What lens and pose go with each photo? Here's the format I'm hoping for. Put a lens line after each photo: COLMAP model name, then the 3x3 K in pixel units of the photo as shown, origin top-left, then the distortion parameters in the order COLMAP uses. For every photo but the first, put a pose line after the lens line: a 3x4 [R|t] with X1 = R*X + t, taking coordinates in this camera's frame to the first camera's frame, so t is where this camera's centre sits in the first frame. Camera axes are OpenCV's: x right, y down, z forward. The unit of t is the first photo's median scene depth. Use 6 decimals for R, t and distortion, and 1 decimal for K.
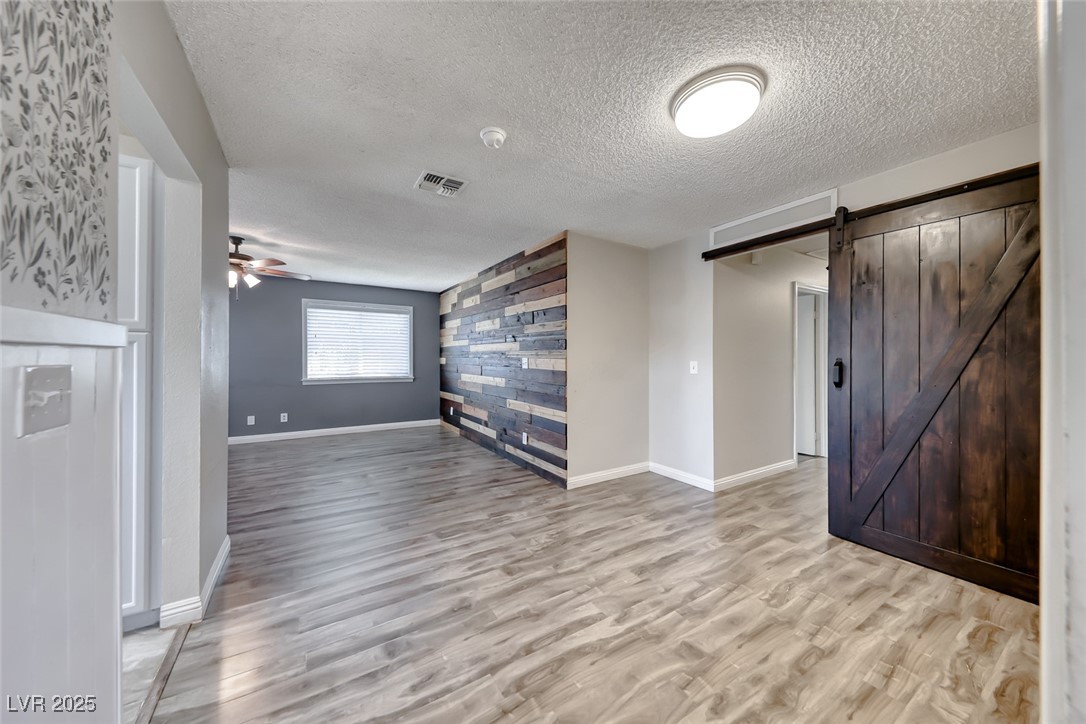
lens RADIAL K [[377.4, 0, 538.6], [0, 377.4, 361.4], [0, 0, 1]] dist [0.018407, -0.008213]
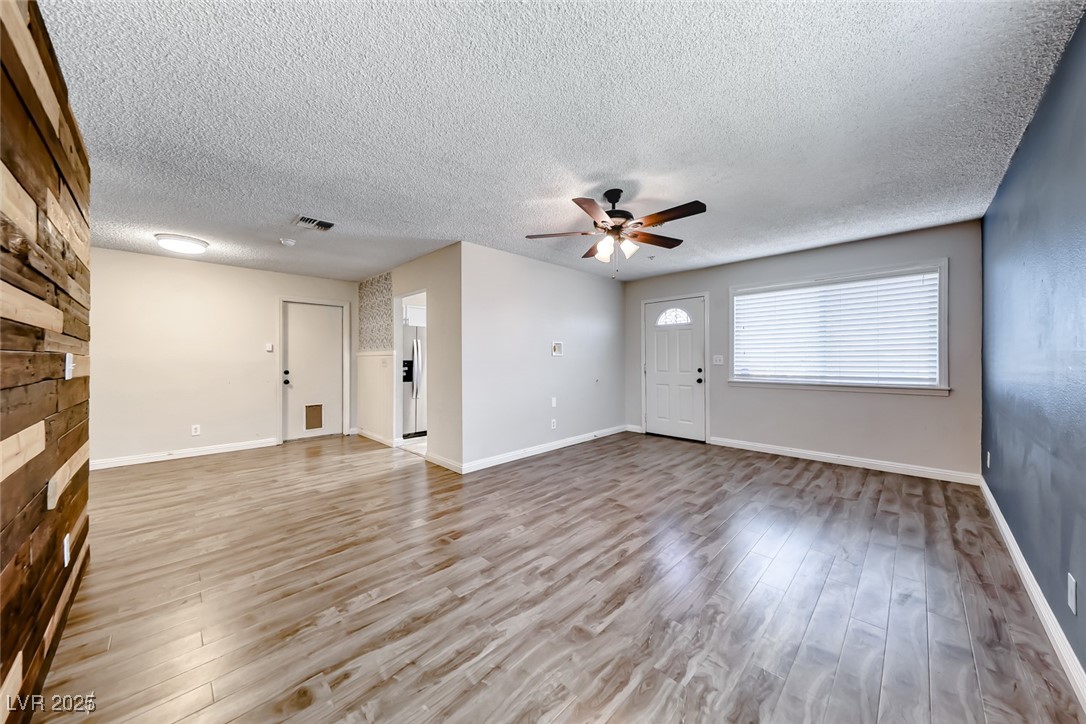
lens RADIAL K [[366.5, 0, 542.0], [0, 366.5, 356.6], [0, 0, 1]] dist [0.000209, -0.000224]
pose [[-0.969575, 0.002295, -0.244783, -0.662638], [0.001074, 0.999986, 0.005123, -0.013828], [0.244791, 0.004704, -0.969564, 2.259482]]
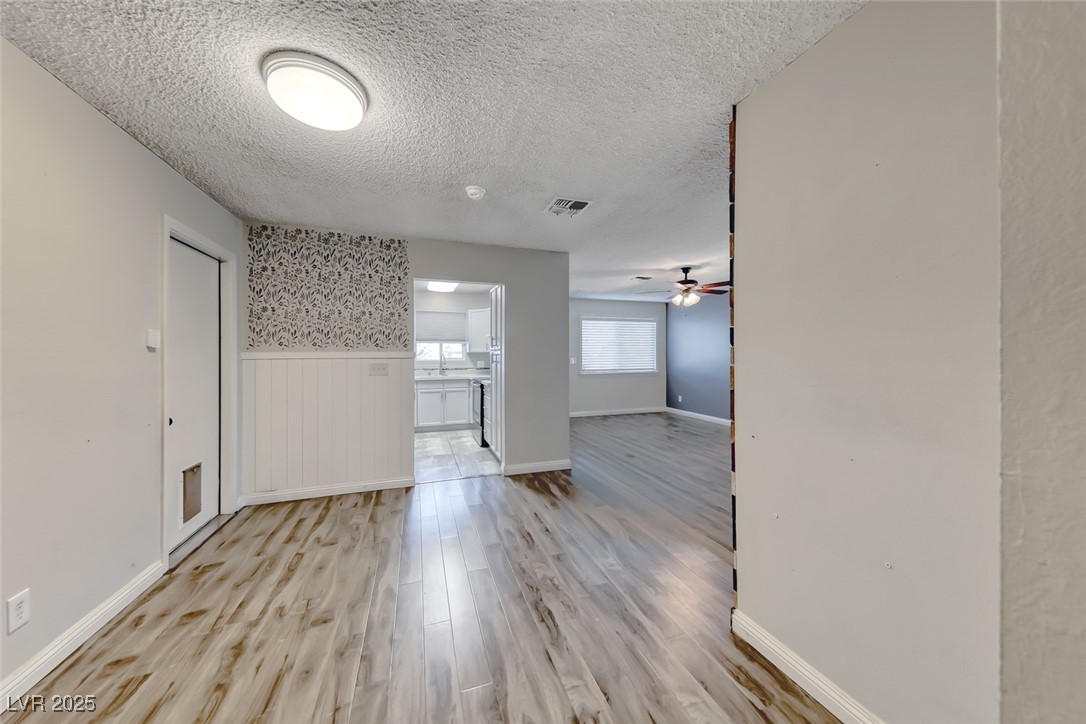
lens RADIAL K [[365.3, 0, 536.6], [0, 365.3, 355.4], [0, 0, 1]] dist [0.019127, -0.007081]
pose [[-0.227321, -0.000364, -0.973820, 0.768946], [-0.009853, 0.999950, 0.001926, -0.027587], [0.973770, 0.010032, -0.227313, 1.076264]]
